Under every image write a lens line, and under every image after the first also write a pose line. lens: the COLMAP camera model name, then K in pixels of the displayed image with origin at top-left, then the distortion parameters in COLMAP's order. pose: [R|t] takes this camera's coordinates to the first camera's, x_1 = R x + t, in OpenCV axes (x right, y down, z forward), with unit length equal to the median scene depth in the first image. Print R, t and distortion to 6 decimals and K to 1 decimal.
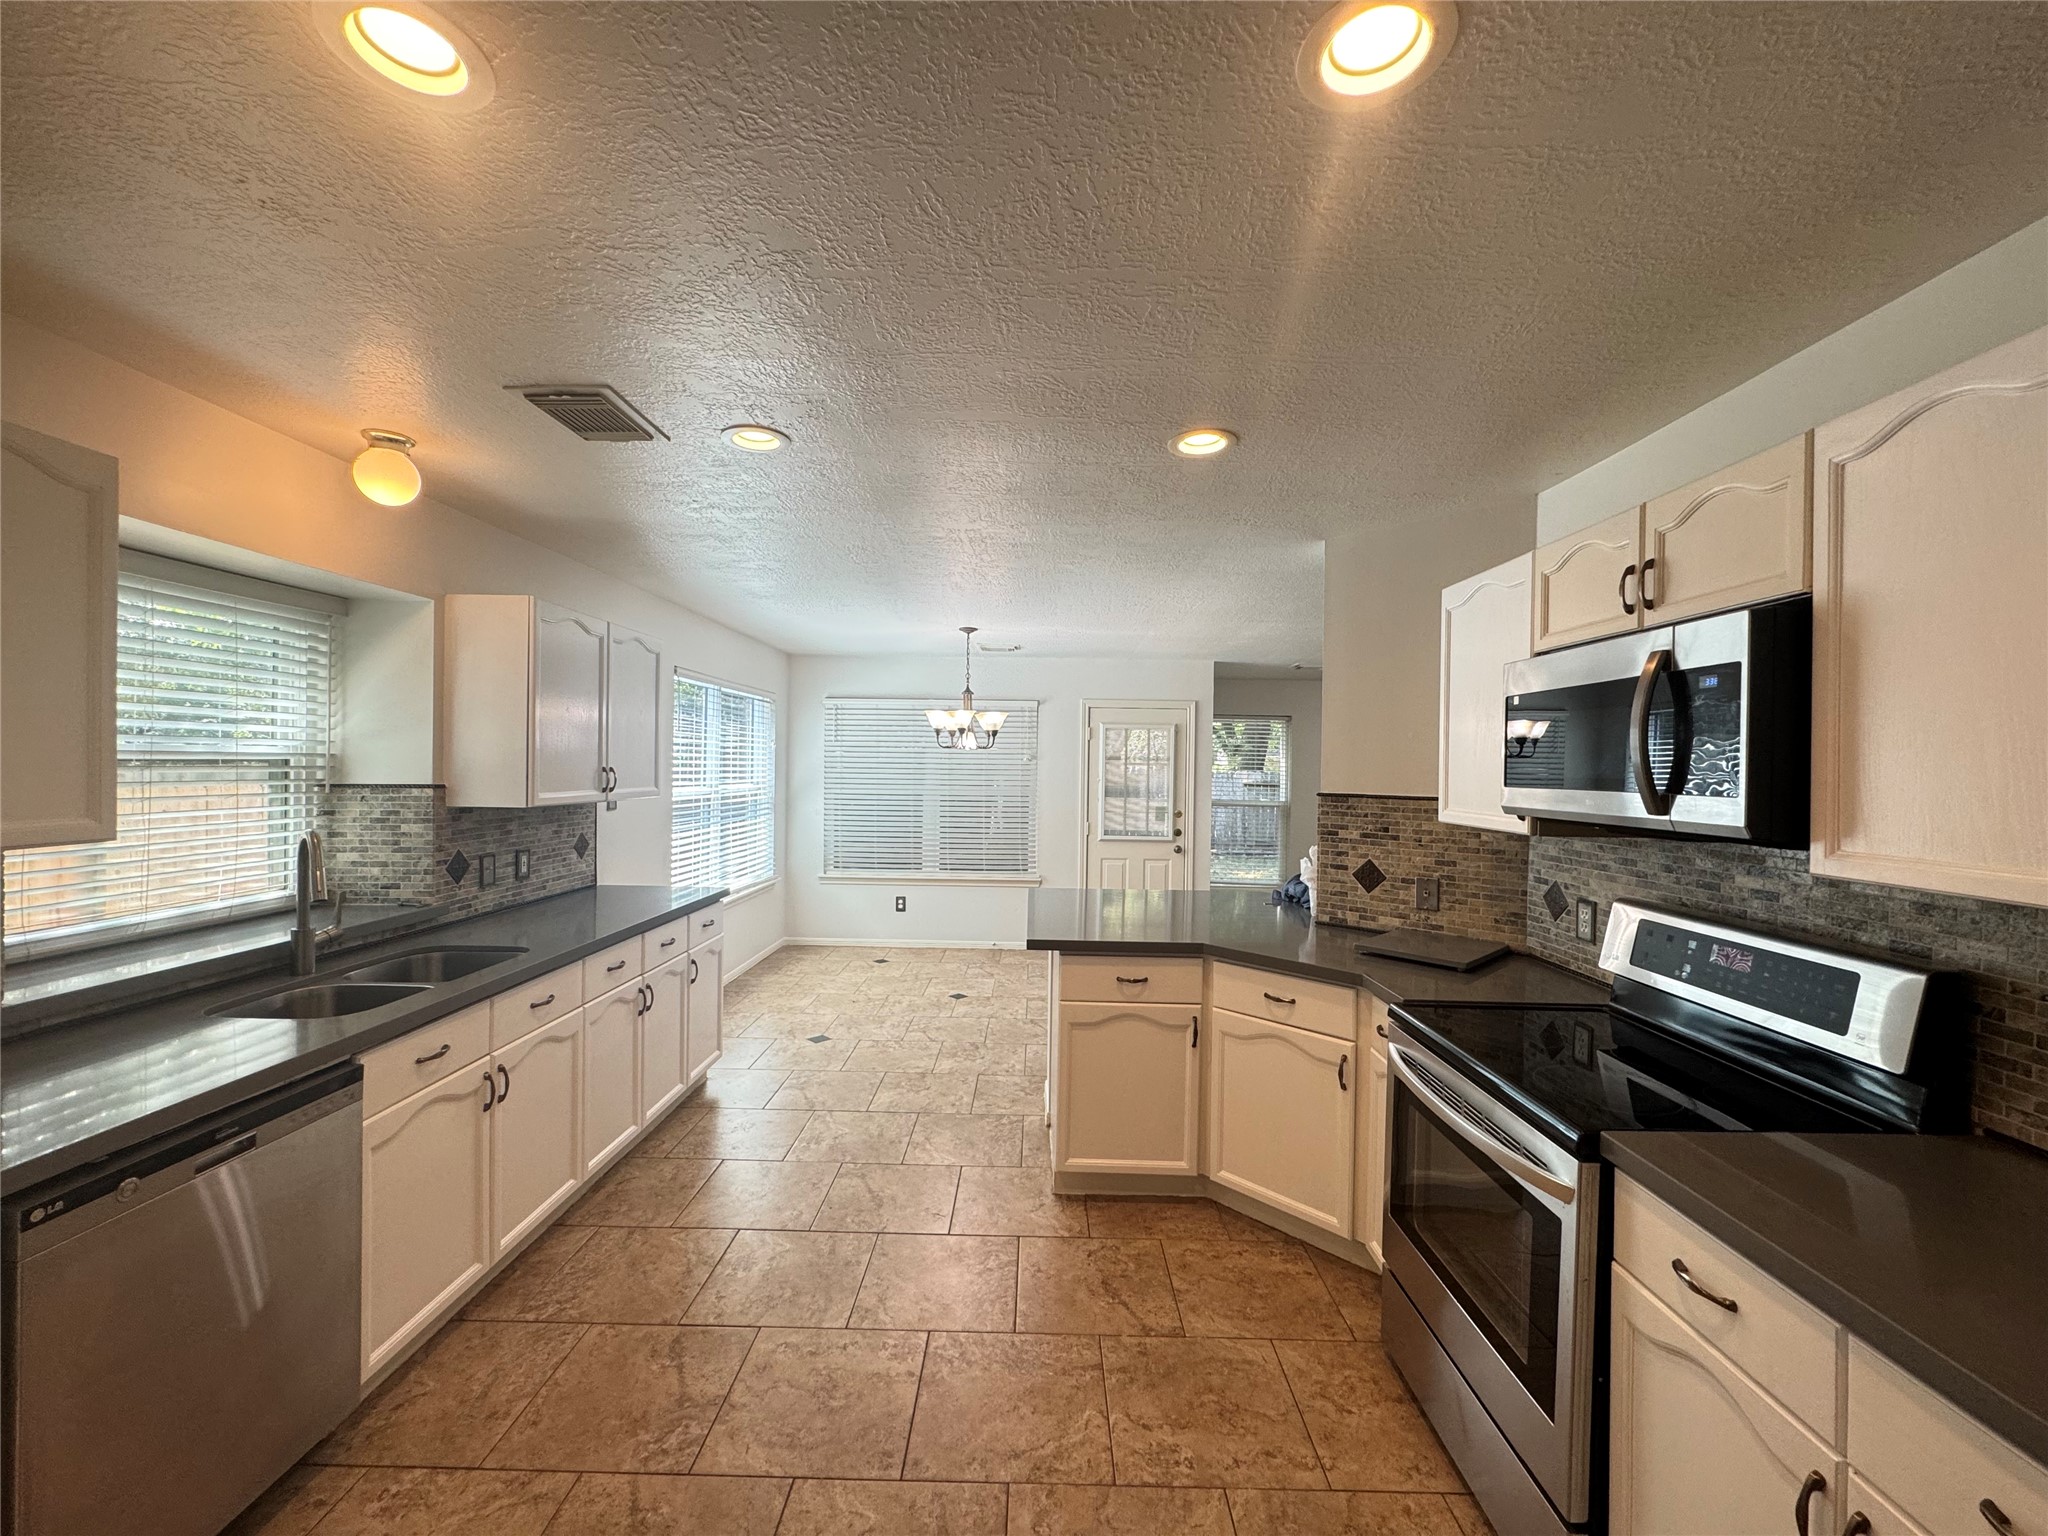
lens RADIAL K [[820.3, 0, 1034.0], [0, 820.3, 766.6], [0, 0, 1]] dist [-0.005048, 0.000801]
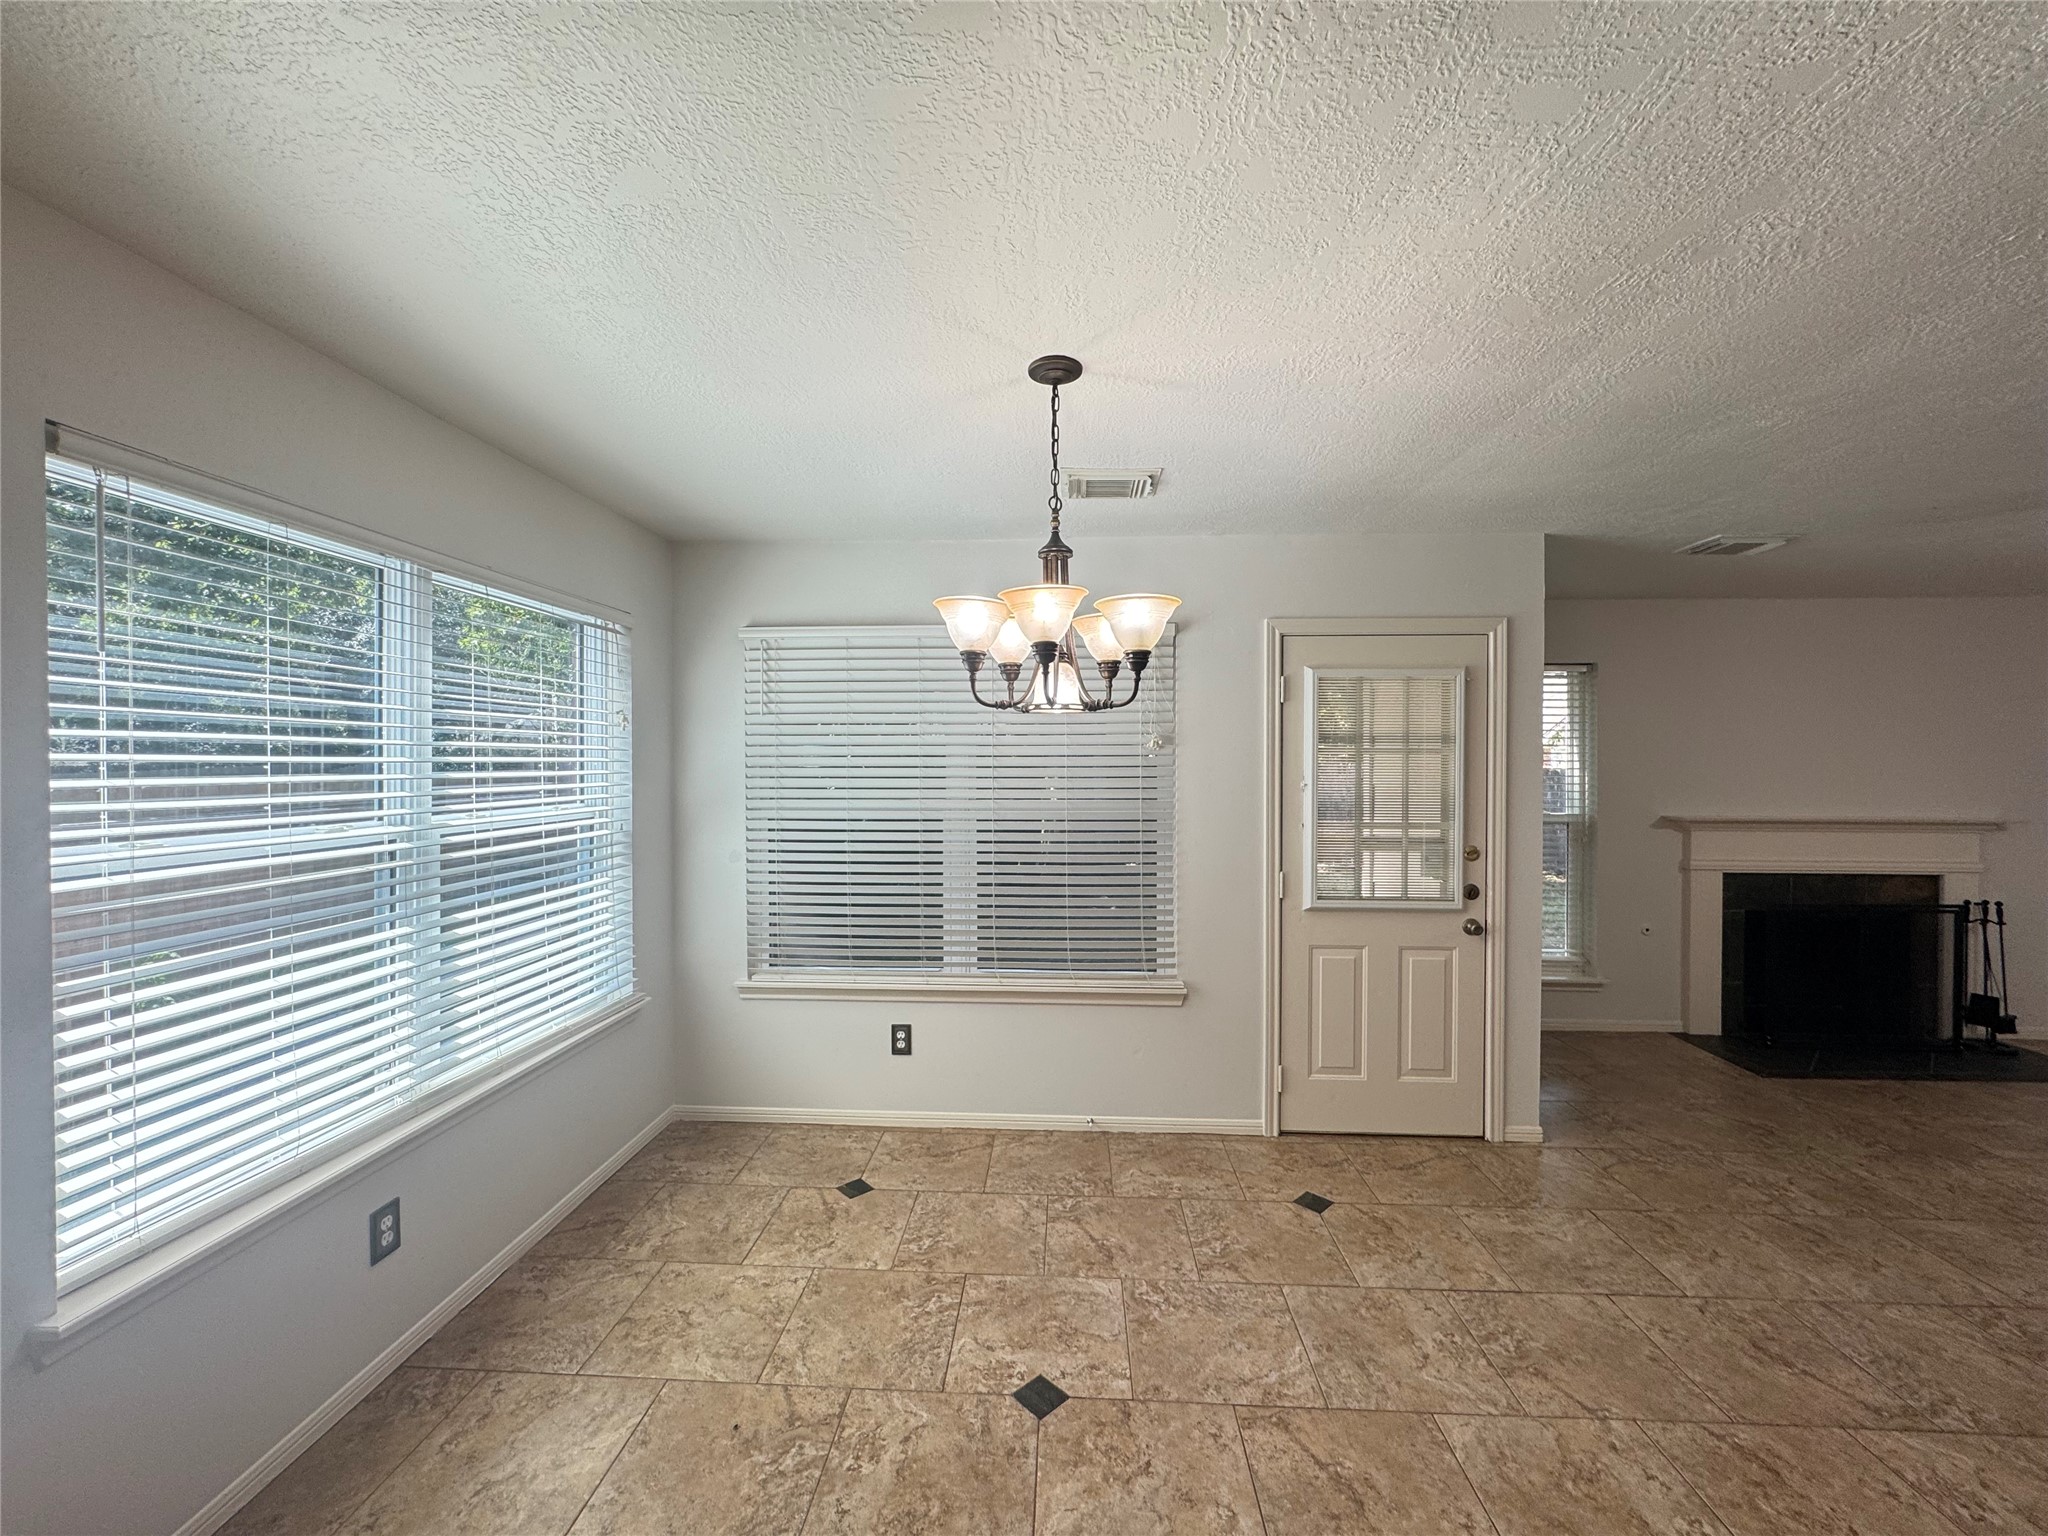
lens RADIAL K [[820.3, 0, 1029.6], [0, 820.3, 771.7], [0, 0, 1]] dist [-0.005048, 0.000801]
pose [[0.998980, -0.014644, -0.042707, -0.071123], [0.015177, 0.999811, 0.012190, 0.000083], [0.042520, -0.012826, 0.999013, 0.590181]]
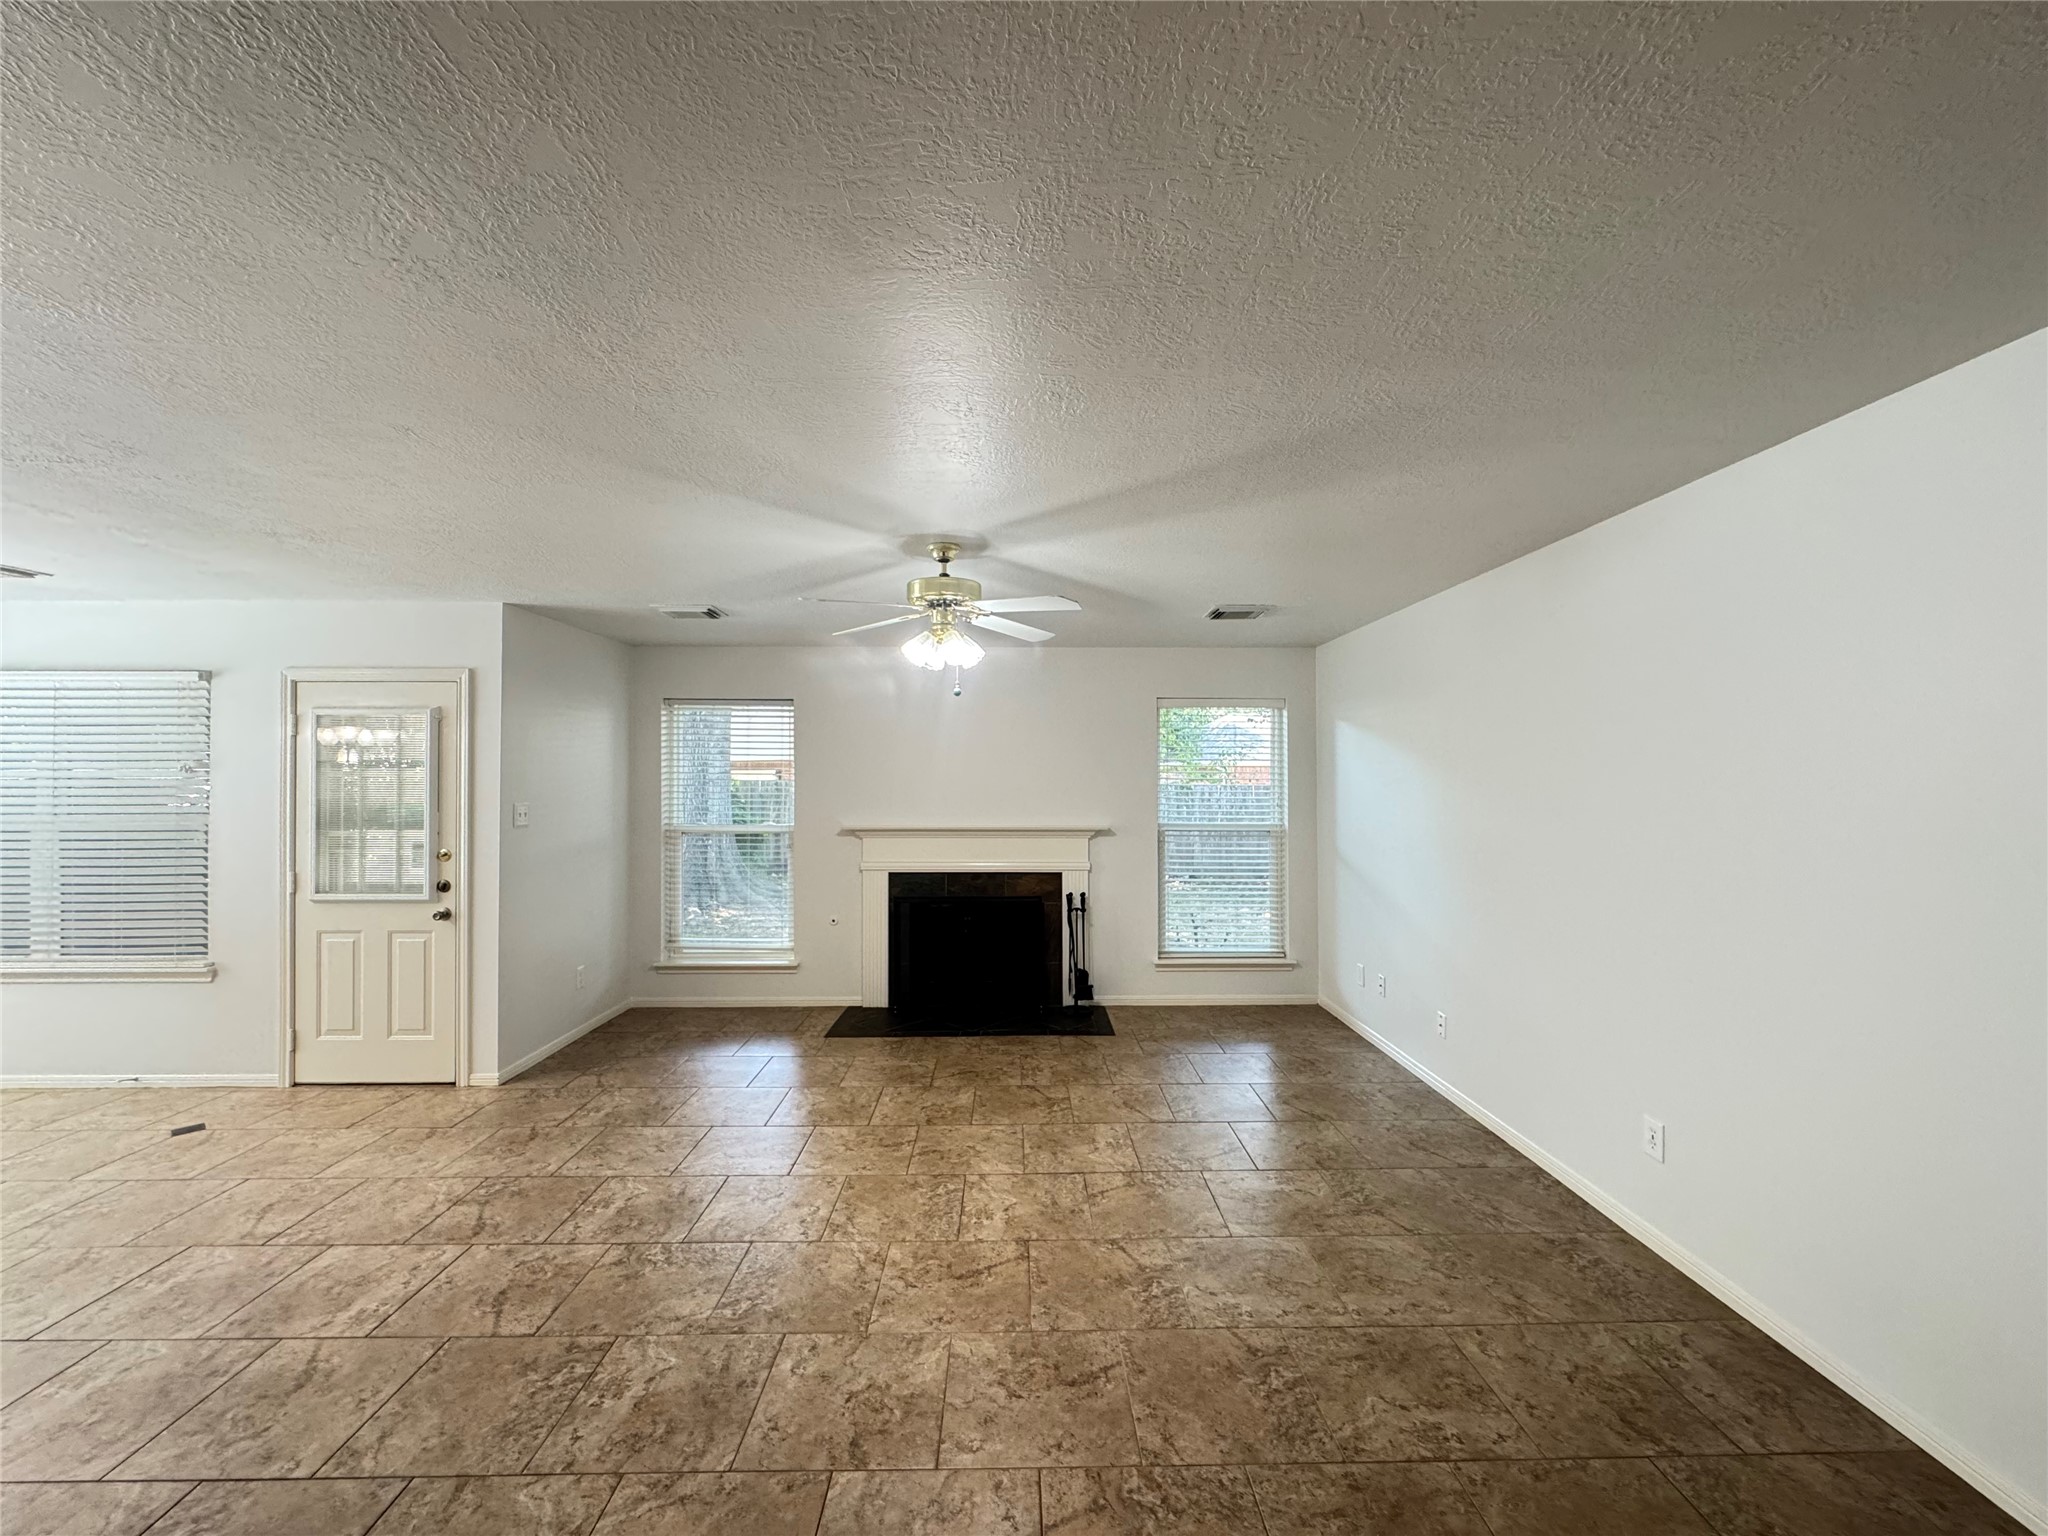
lens RADIAL K [[820.3, 0, 1030.5], [0, 820.3, 769.5], [0, 0, 1]] dist [-0.005048, 0.000801]
pose [[0.999377, -0.016986, 0.030951, 0.681586], [0.017327, 0.999792, -0.010768, 0.009780], [-0.030762, 0.011298, 0.999463, 0.443572]]
